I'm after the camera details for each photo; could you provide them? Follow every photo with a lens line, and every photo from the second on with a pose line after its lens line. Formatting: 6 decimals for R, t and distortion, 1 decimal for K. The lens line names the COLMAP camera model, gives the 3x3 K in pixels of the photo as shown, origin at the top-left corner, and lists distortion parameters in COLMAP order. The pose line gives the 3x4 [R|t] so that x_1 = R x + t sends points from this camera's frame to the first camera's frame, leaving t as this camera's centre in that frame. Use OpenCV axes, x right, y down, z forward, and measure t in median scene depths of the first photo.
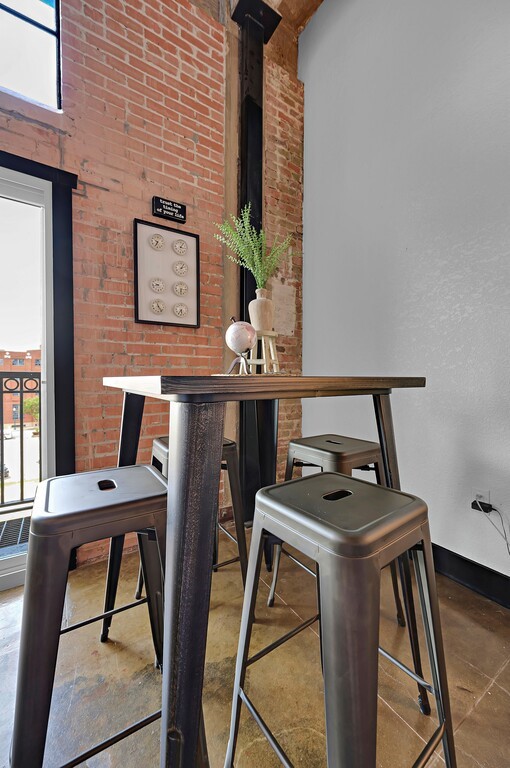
lens RADIAL K [[326.7, 0, 255.0], [0, 326.7, 384.0], [0, 0, 1]] dist [-0.000908, 0.000048]
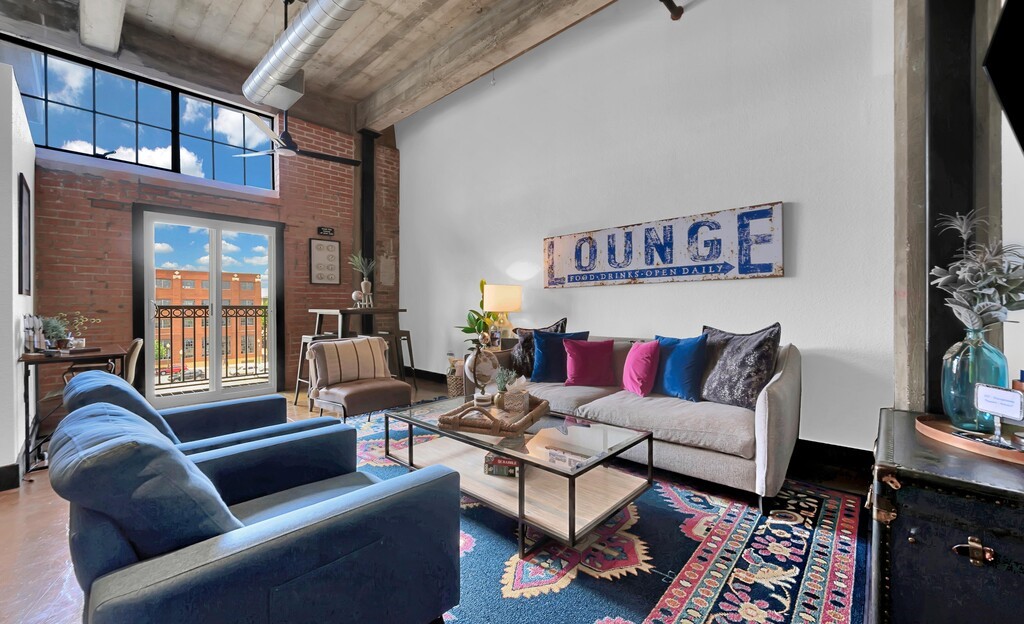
lens RADIAL K [[408.9, 0, 536.9], [0, 408.9, 308.6], [0, 0, 1]] dist [-0.003294, -0.000267]
pose [[0.945986, -0.004809, 0.324171, 0.180095], [0.006493, 0.999970, -0.004113, 0.000663], [-0.324141, 0.005995, 0.945990, -2.008497]]
